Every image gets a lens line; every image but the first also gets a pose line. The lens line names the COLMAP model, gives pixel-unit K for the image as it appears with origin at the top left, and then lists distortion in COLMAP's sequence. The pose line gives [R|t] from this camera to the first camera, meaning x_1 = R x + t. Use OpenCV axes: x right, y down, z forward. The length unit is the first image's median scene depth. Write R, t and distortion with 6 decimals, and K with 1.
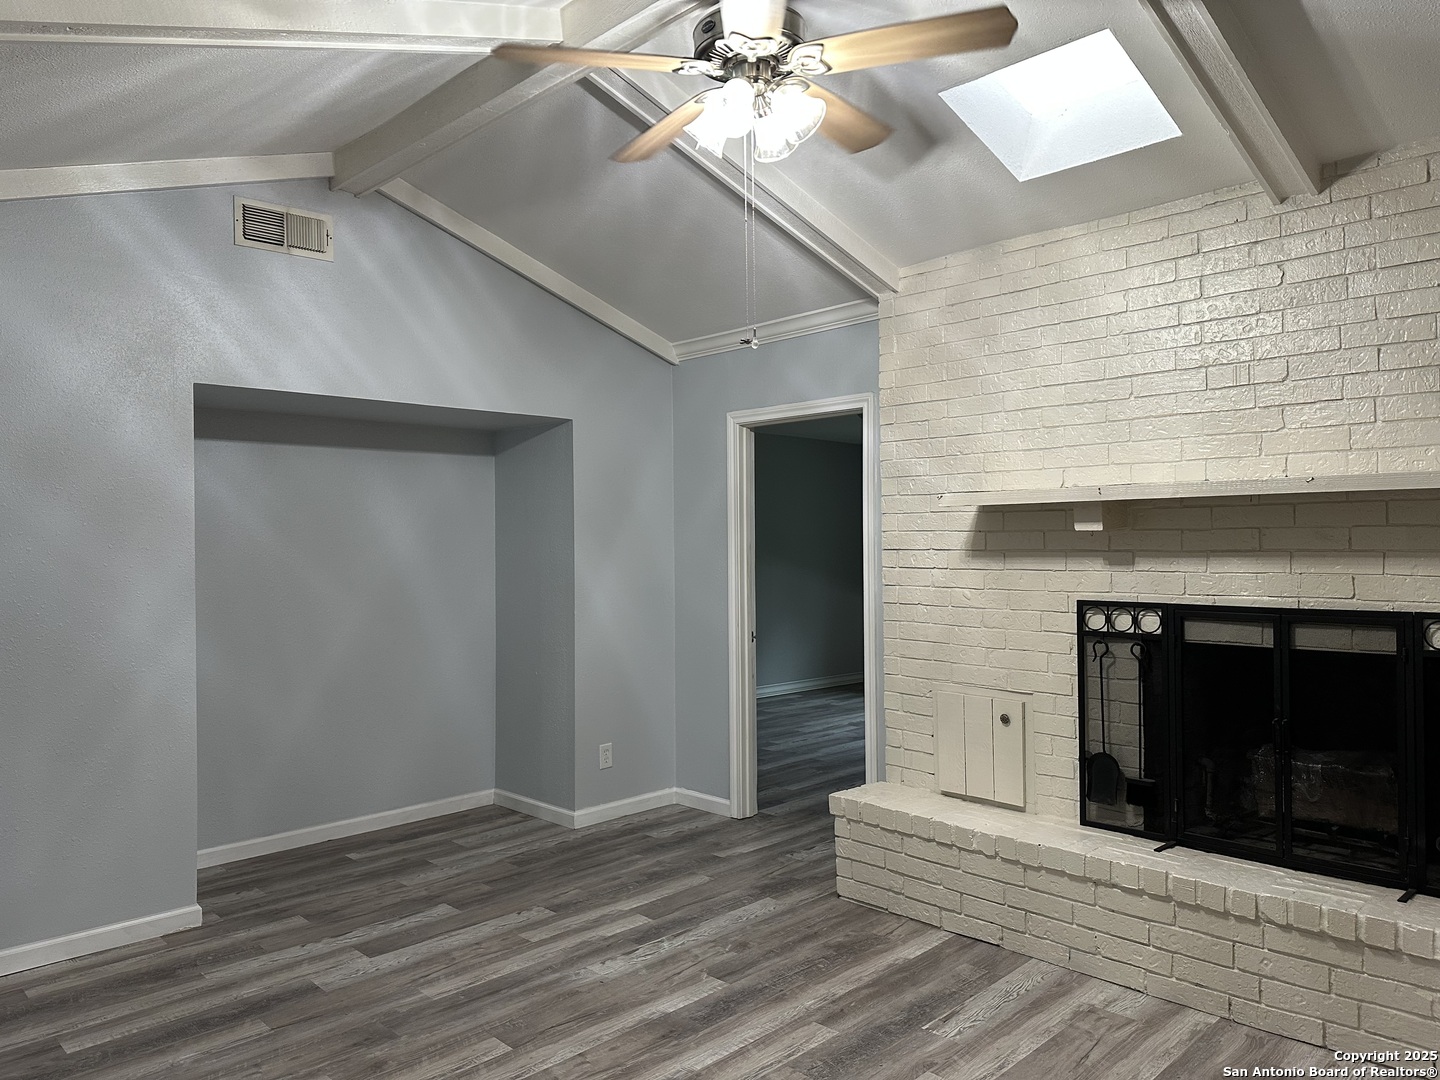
lens RADIAL K [[1006.1, 0, 717.0], [0, 1006.1, 529.0], [0, 0, 1]] dist [0.072443, -0.092587]
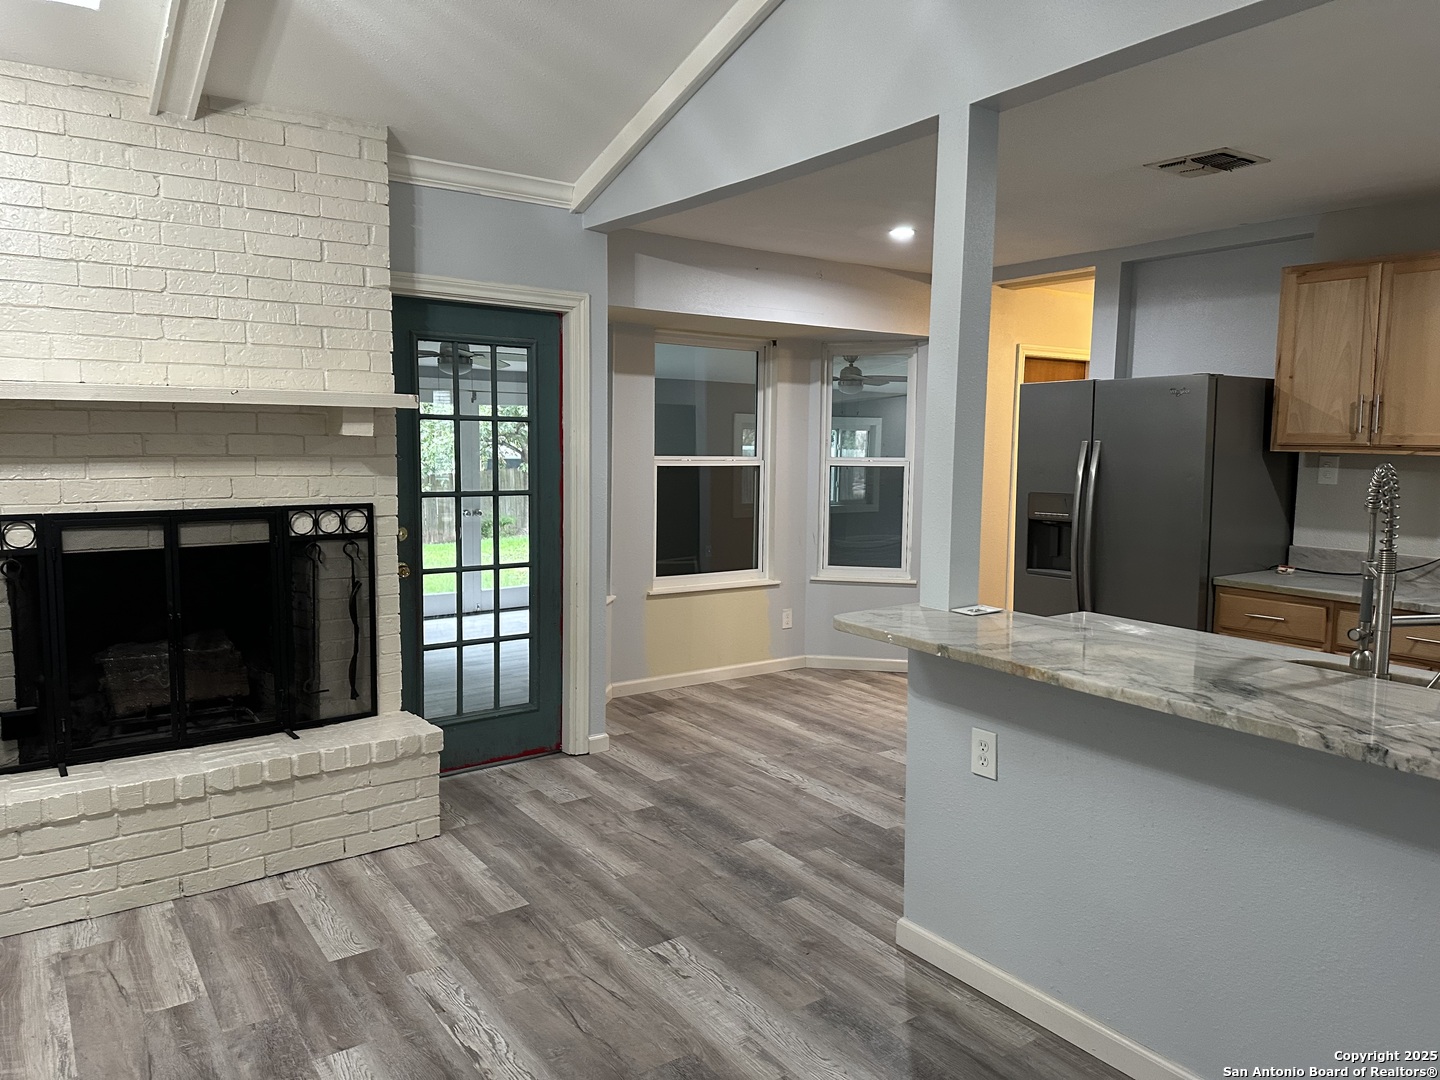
lens RADIAL K [[1006.1, 0, 717.0], [0, 1006.1, 529.0], [0, 0, 1]] dist [0.072443, -0.092587]
pose [[0.150418, -0.078856, 0.985473, -0.377679], [-0.019555, 0.996381, 0.082714, -0.001478], [-0.988429, -0.031712, 0.148332, 0.262528]]
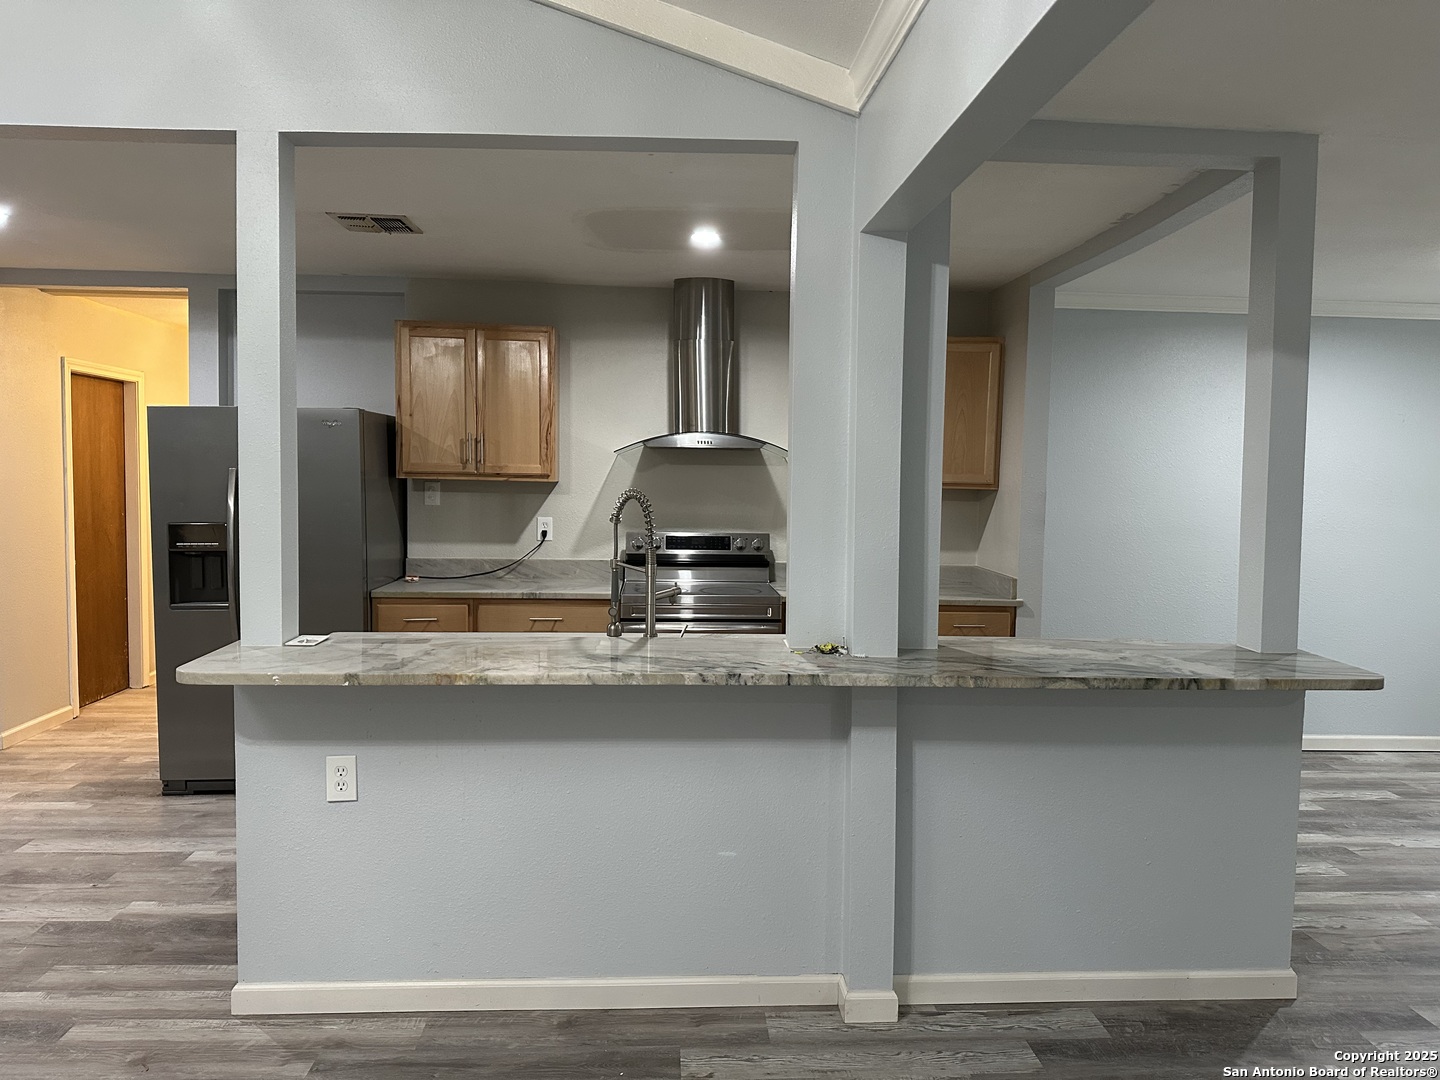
lens RADIAL K [[1011.9, 0, 720.5], [0, 1011.9, 525.5], [0, 0, 1]] dist [0.114156, -0.156237]
pose [[-0.761274, -0.034004, 0.647538, -0.331517], [-0.010957, 0.999156, 0.039587, -0.001805], [-0.648337, 0.023041, -0.761004, 0.590122]]
